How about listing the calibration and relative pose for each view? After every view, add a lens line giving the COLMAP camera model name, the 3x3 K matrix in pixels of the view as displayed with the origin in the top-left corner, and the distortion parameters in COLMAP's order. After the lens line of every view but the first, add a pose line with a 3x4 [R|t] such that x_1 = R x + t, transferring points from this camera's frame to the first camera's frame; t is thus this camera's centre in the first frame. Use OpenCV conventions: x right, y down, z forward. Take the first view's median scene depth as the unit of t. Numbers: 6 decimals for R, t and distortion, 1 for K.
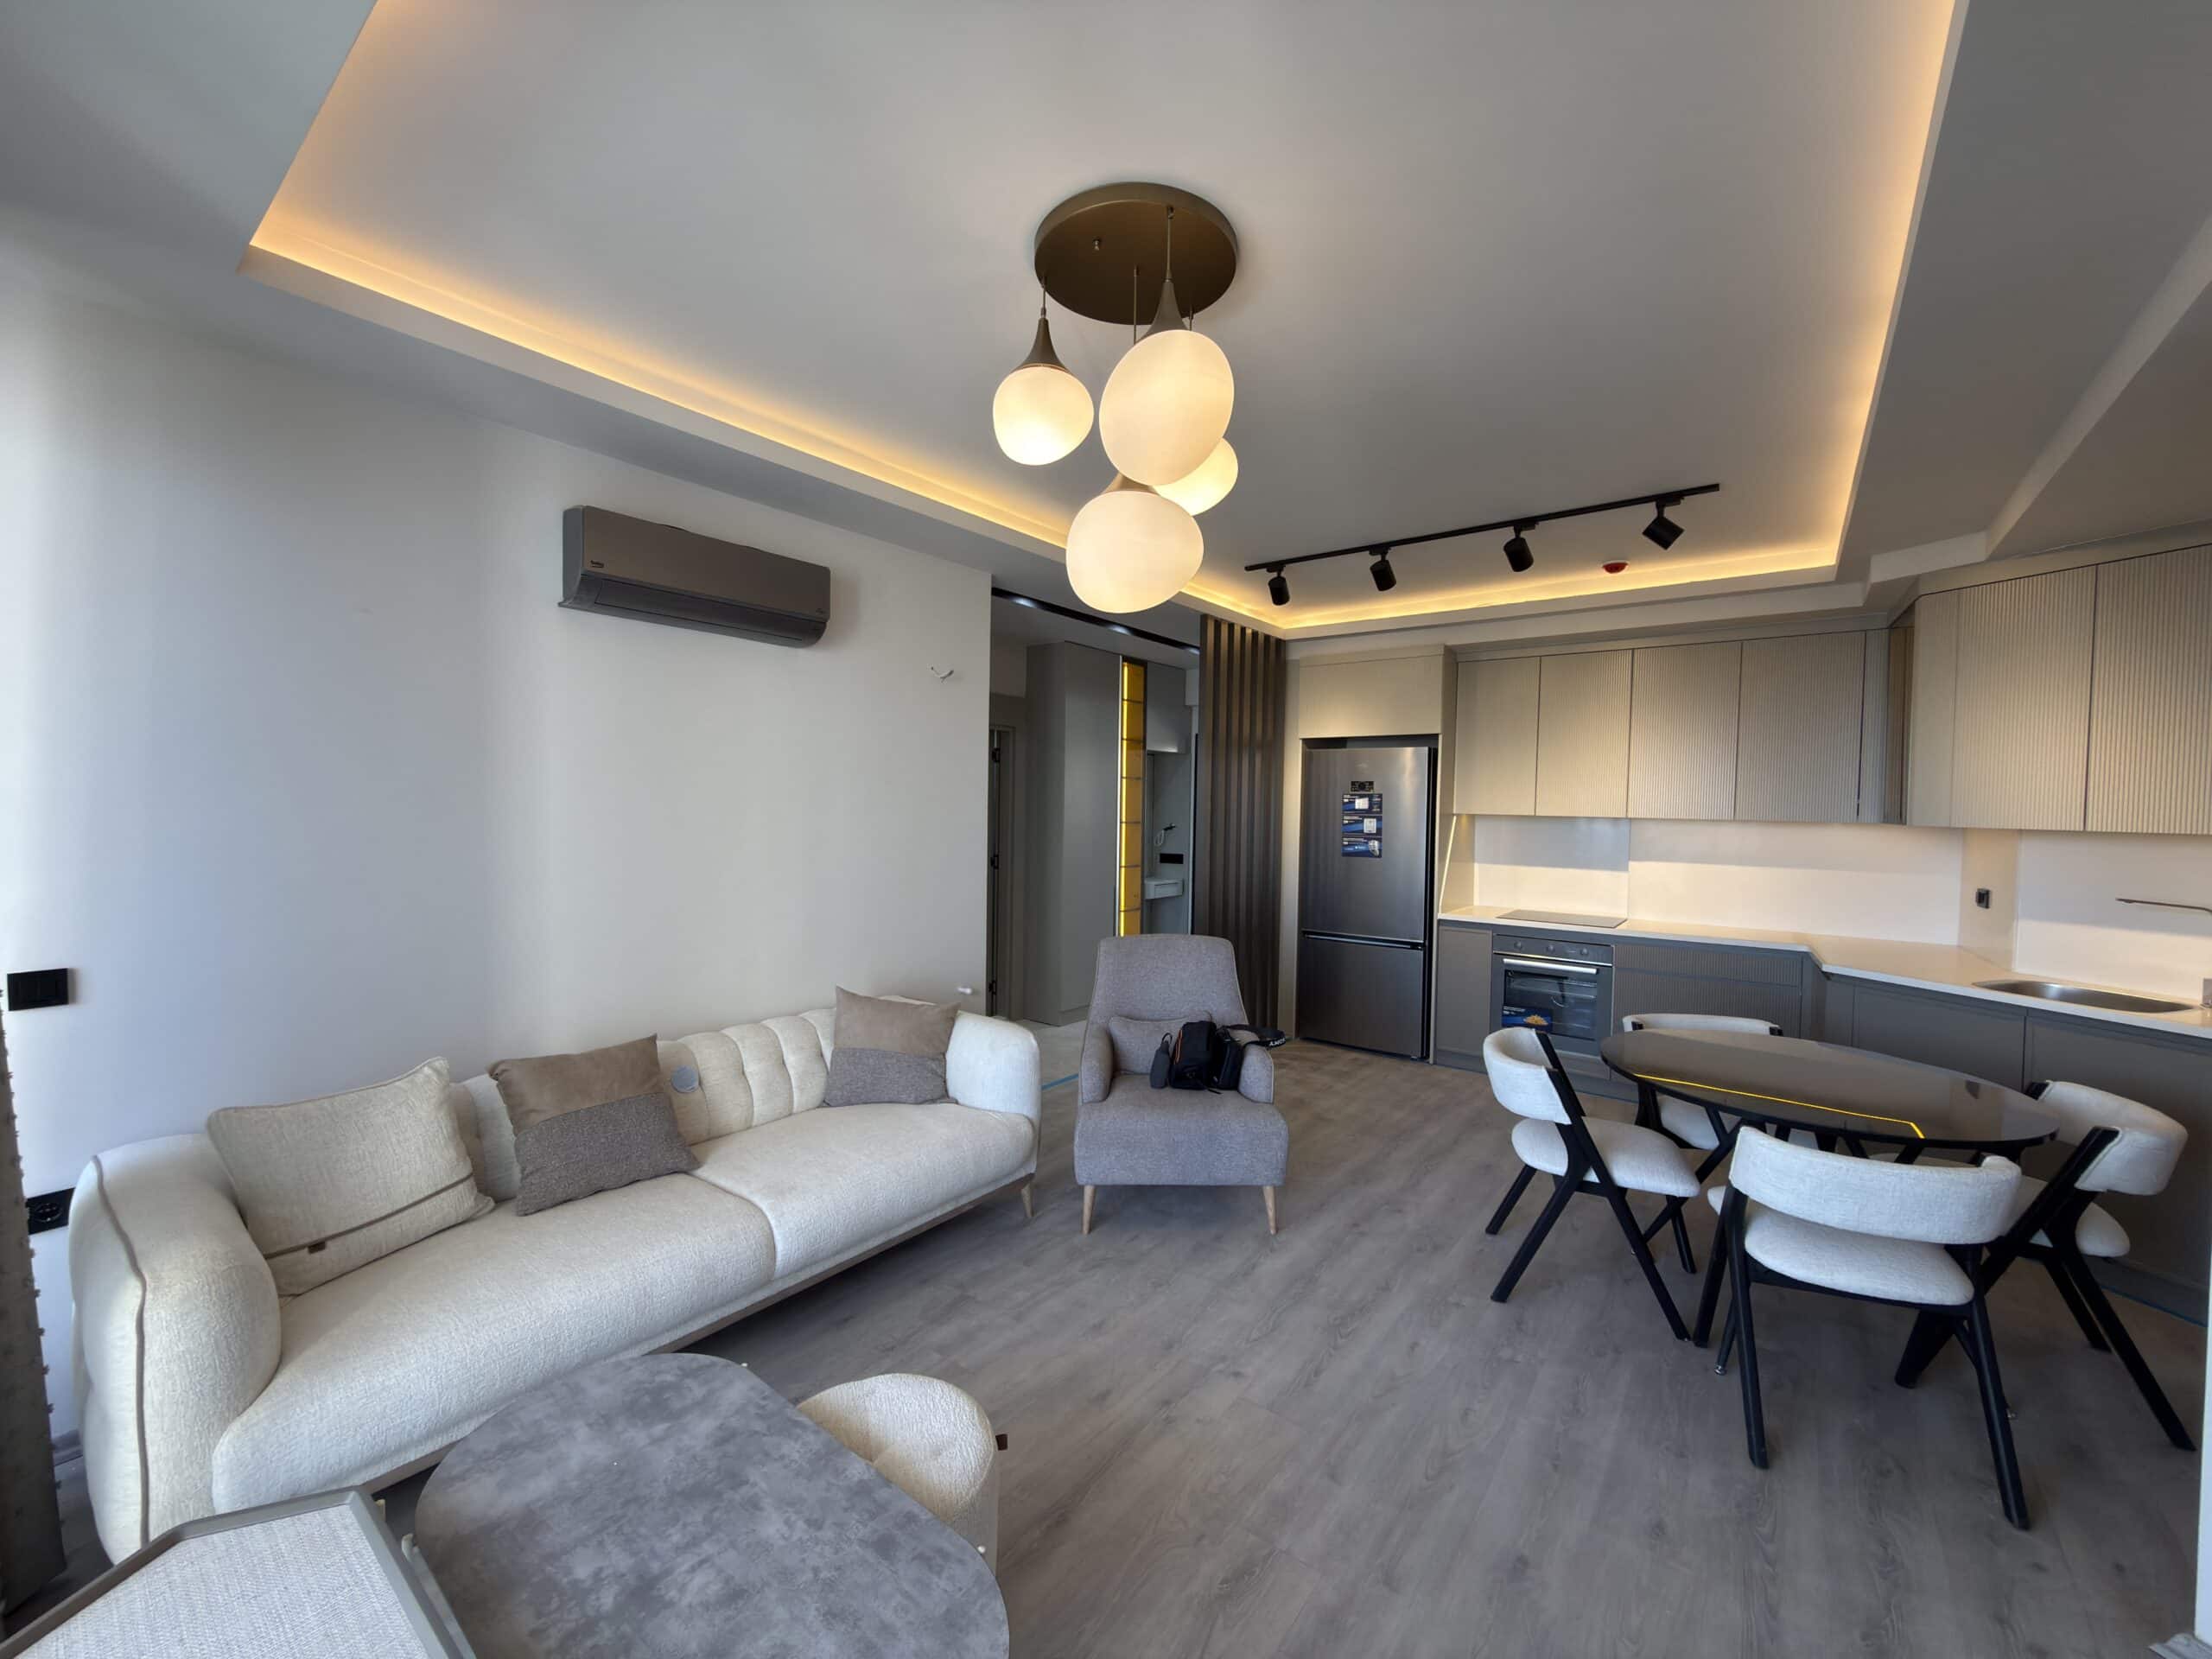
lens RADIAL K [[873.6, 0, 1112.1], [0, 873.6, 828.1], [0, 0, 1]] dist [0.000169, -0.000410]
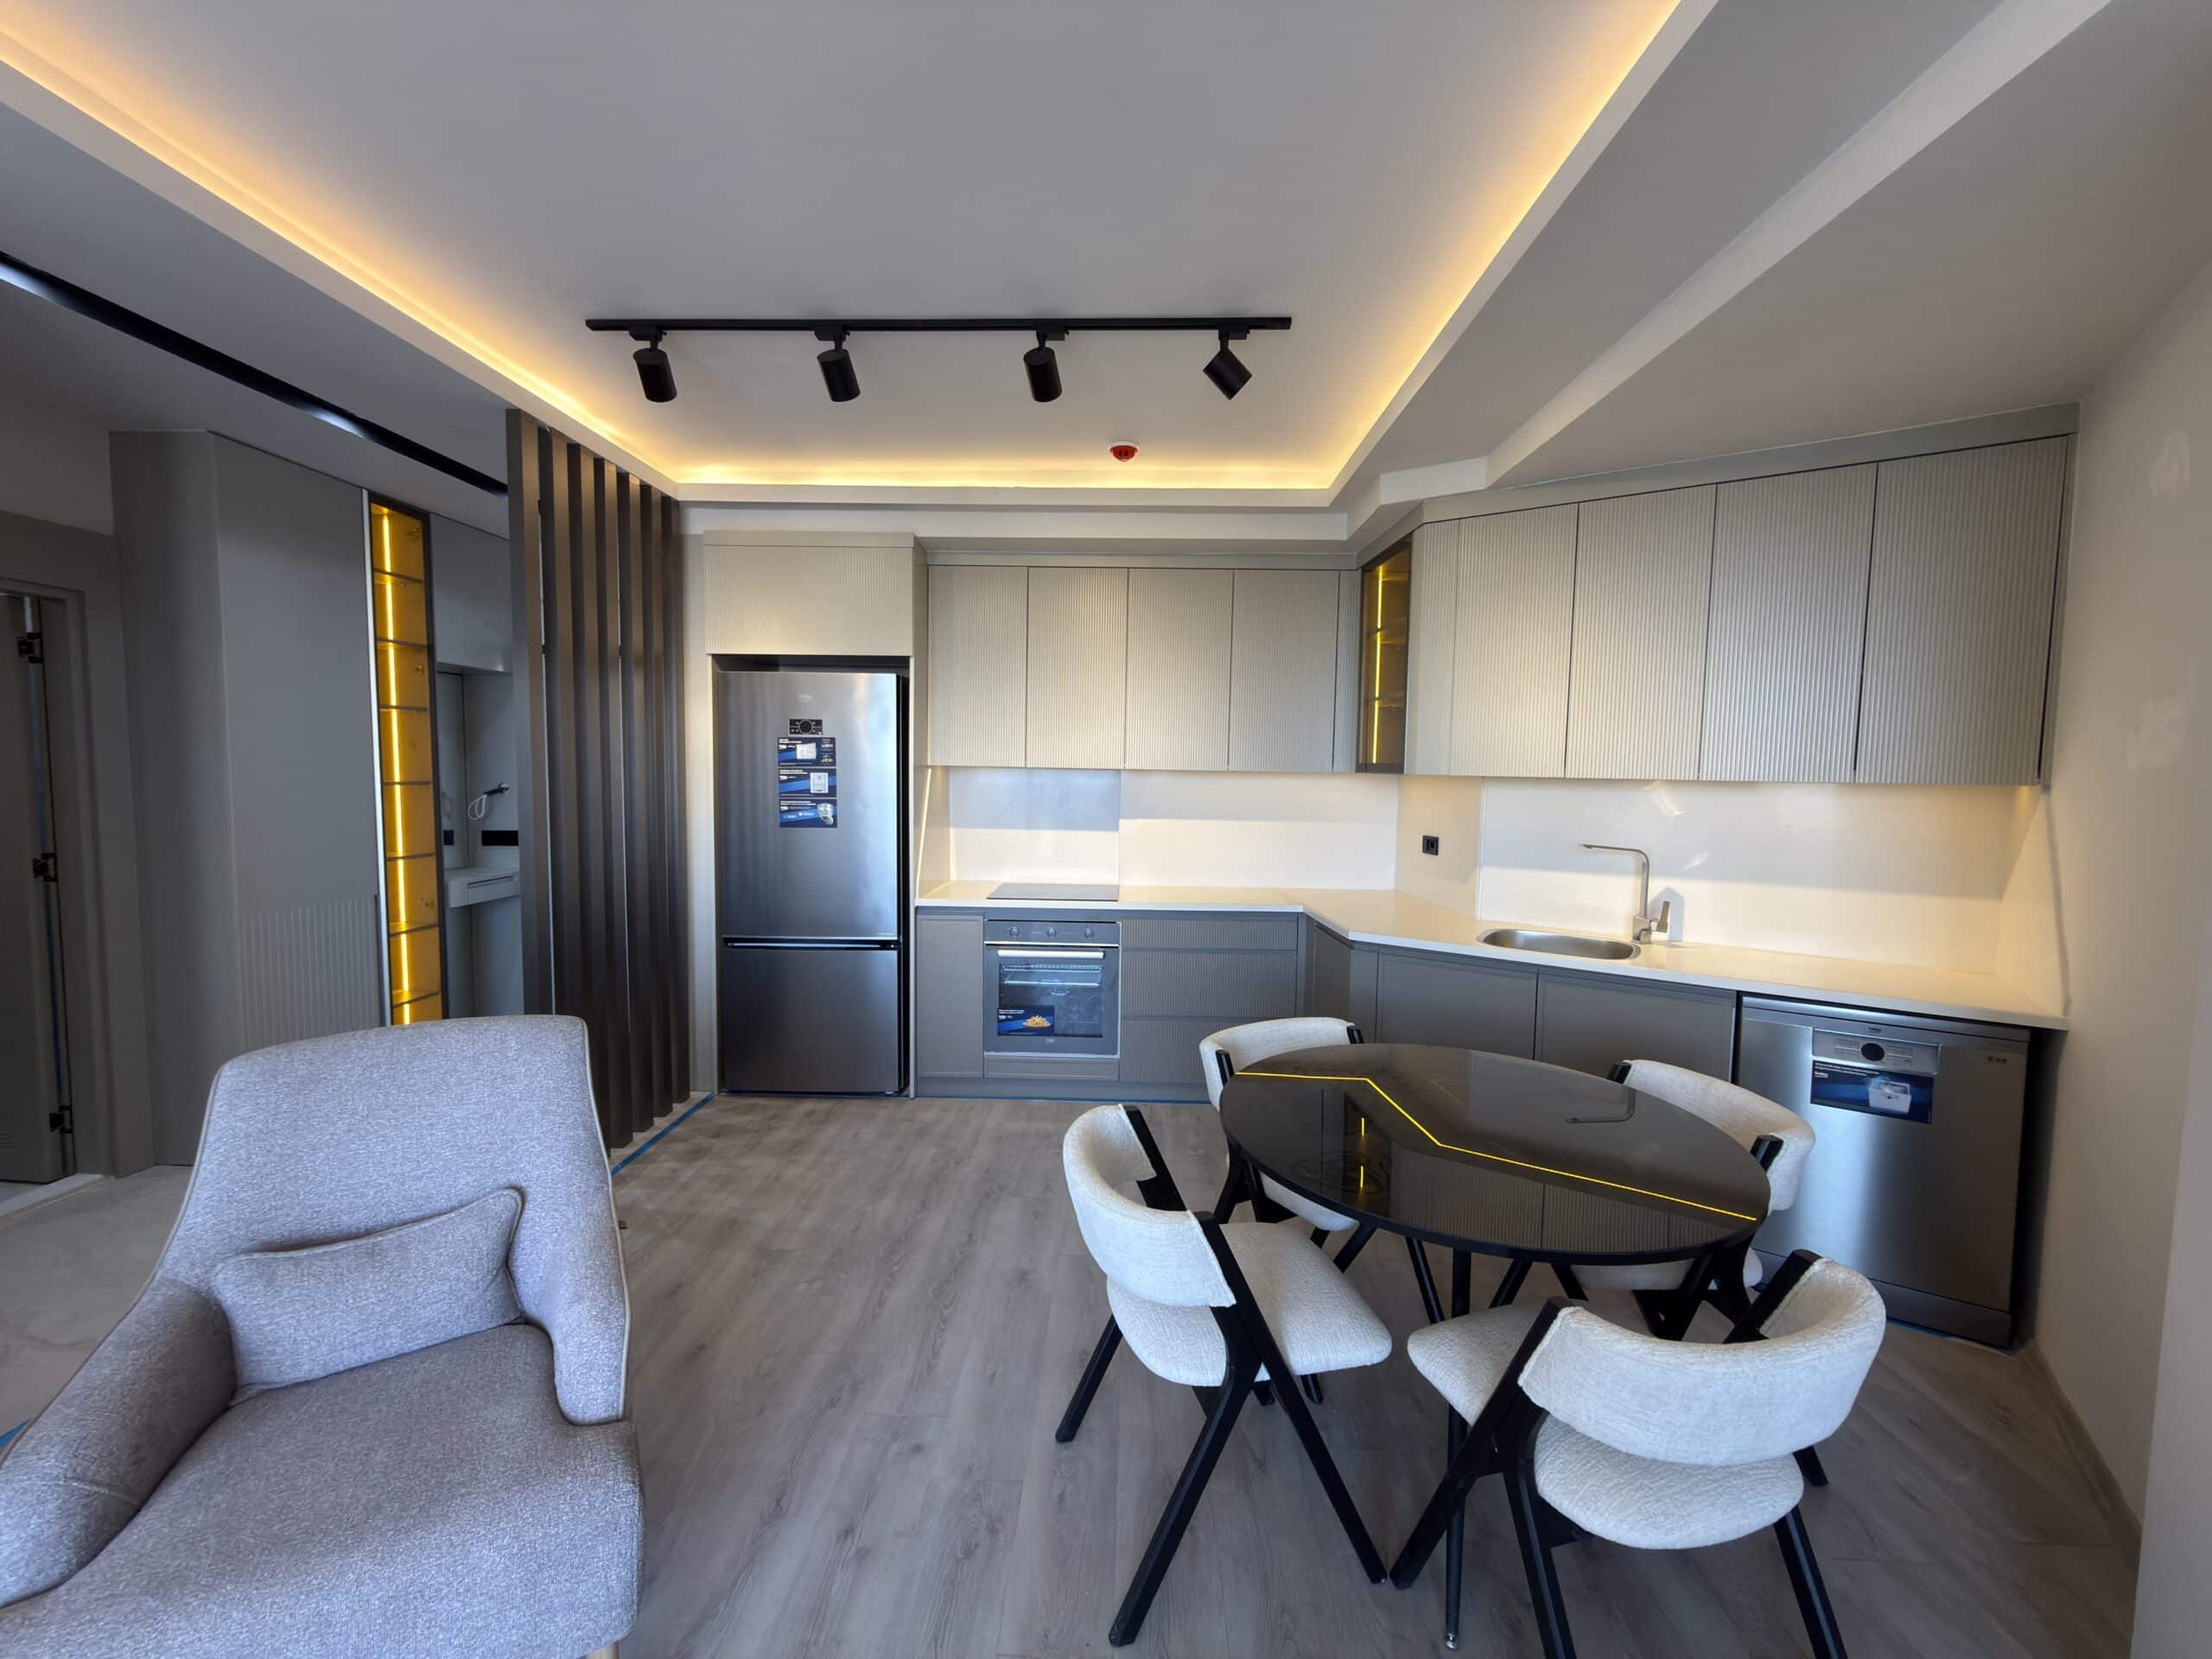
lens RADIAL K [[873.6, 0, 1107.8], [0, 873.6, 827.4], [0, 0, 1]] dist [0.000169, -0.000410]
pose [[0.807407, -0.044097, 0.588344, 0.086467], [0.015368, 0.998436, 0.053744, -0.001442], [-0.589794, -0.034352, 0.806823, 0.378771]]
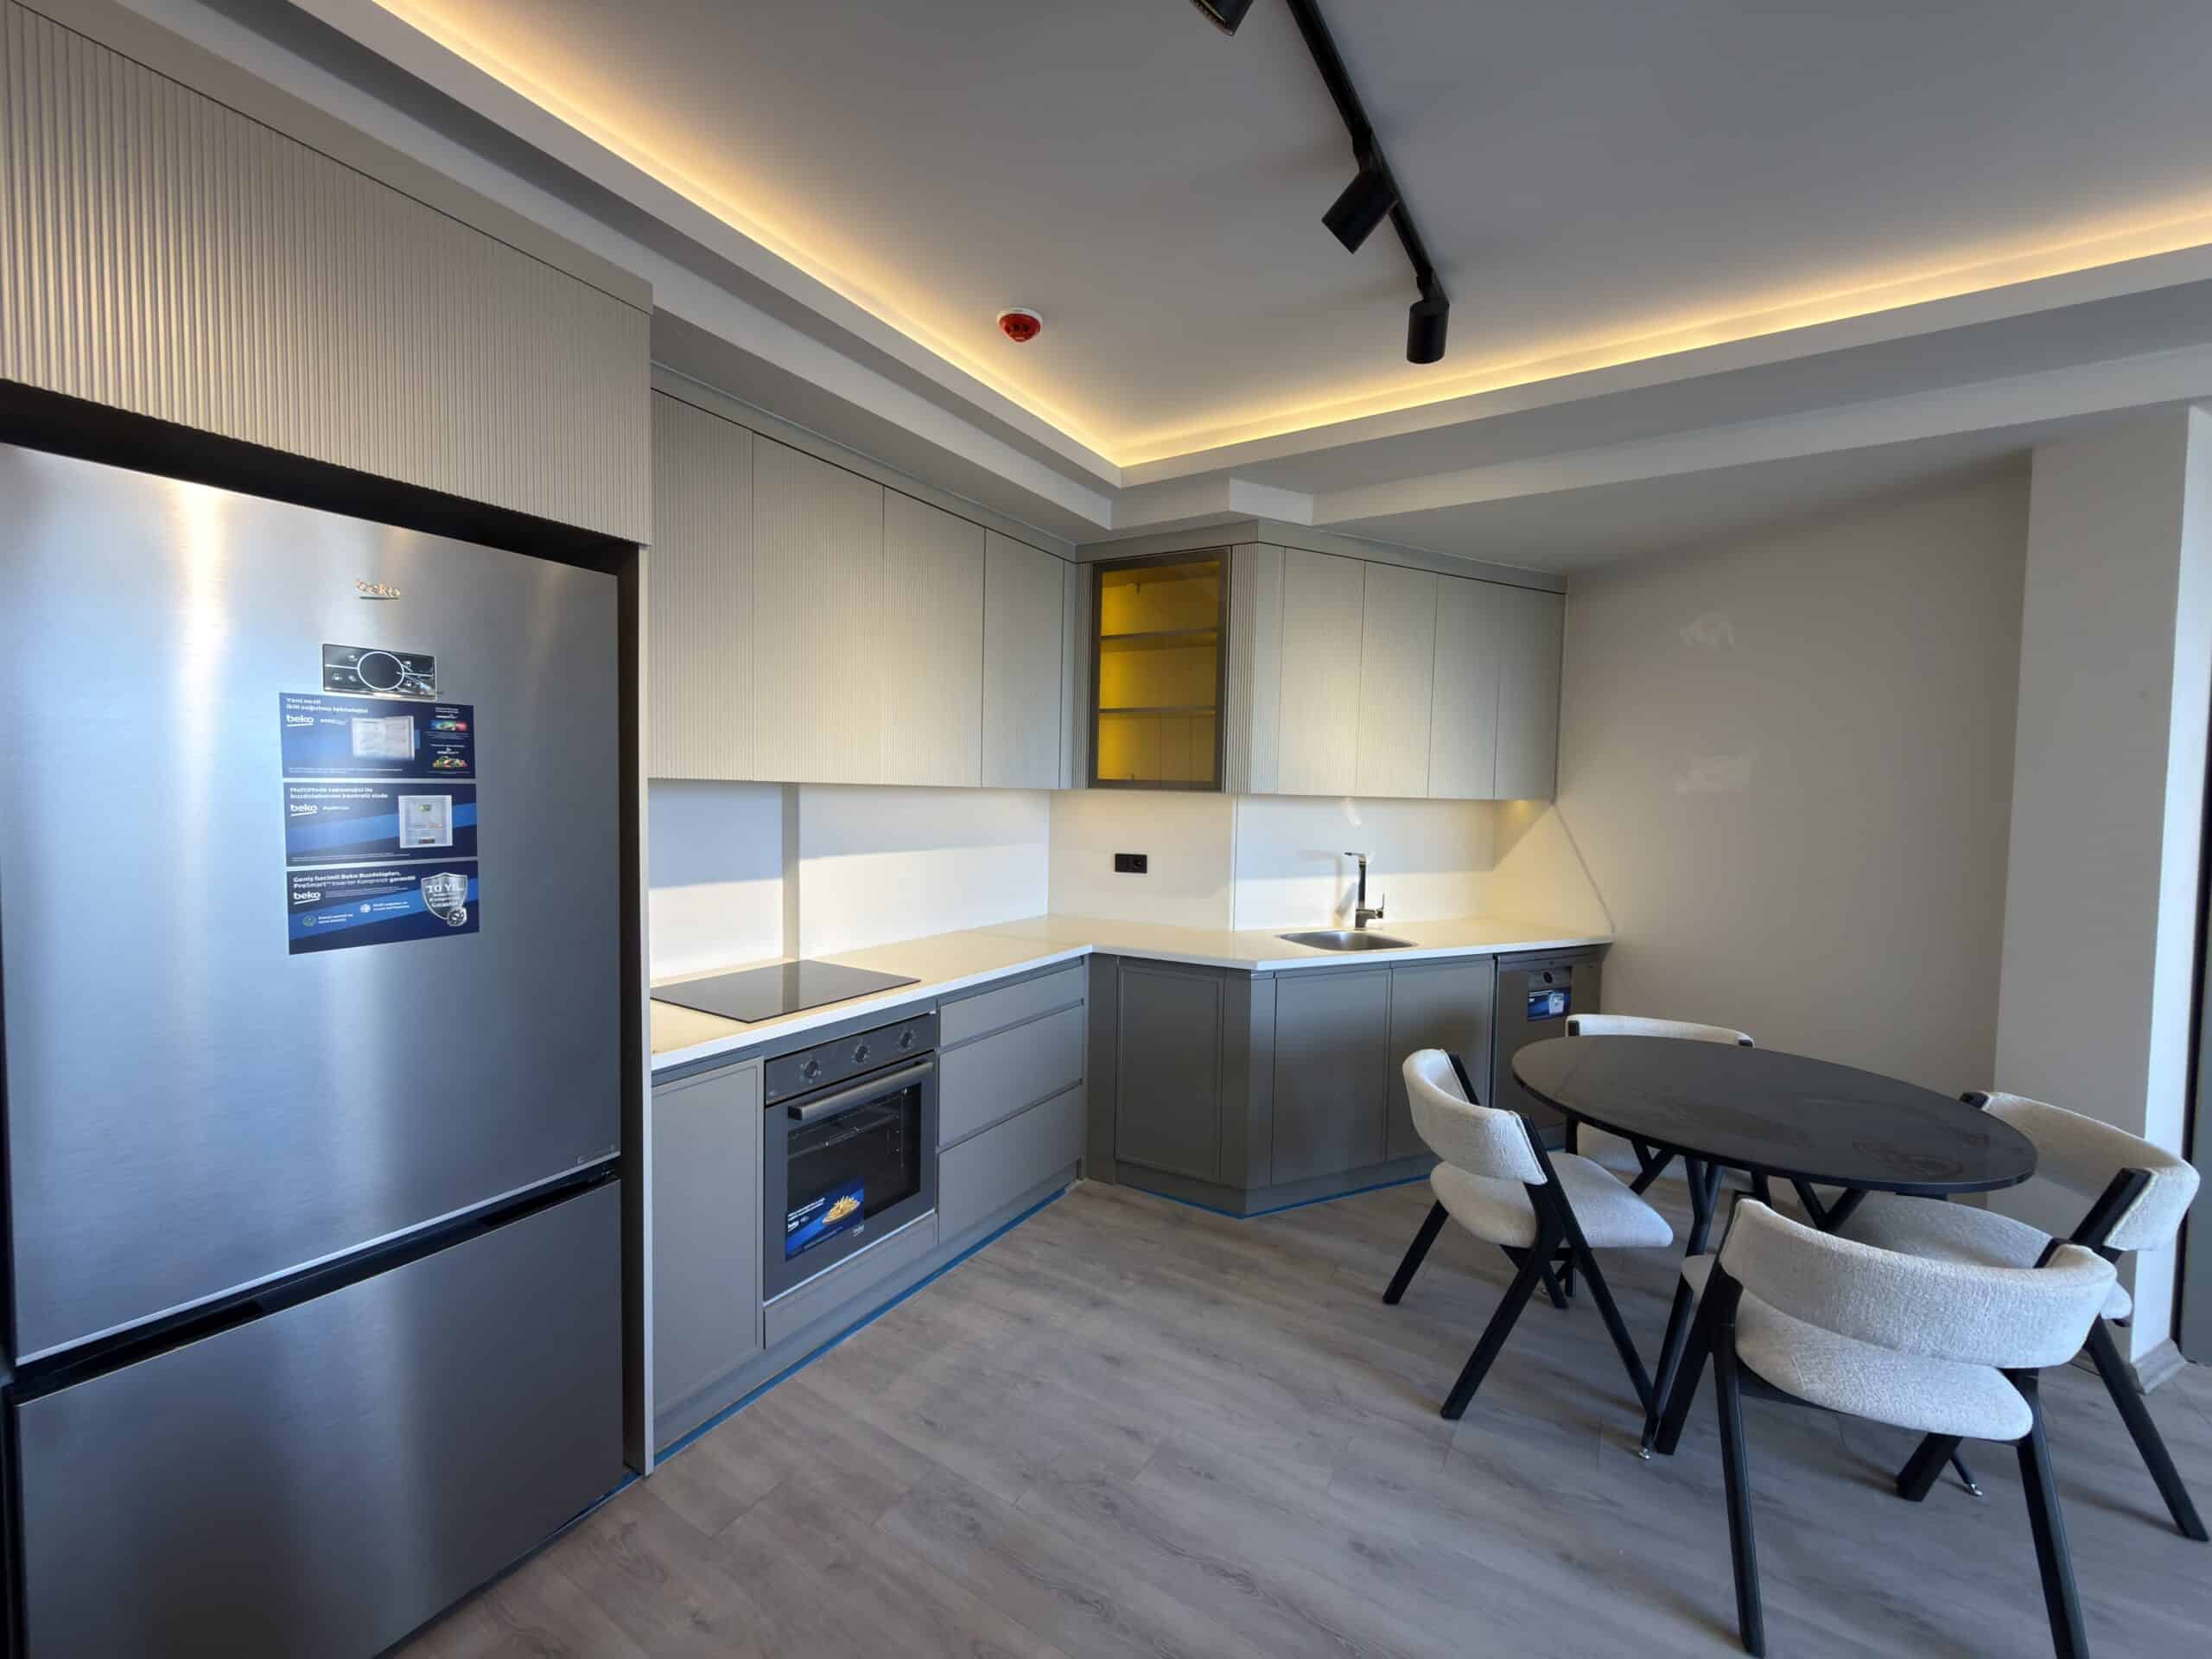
lens RADIAL K [[873.6, 0, 1097.0], [0, 873.6, 829.4], [0, 0, 1]] dist [0.000169, -0.000410]
pose [[-0.094947, -0.063156, 0.993477, 0.009719], [0.006342, 0.997927, 0.064045, -0.021275], [-0.995462, 0.012382, -0.094349, 1.072750]]
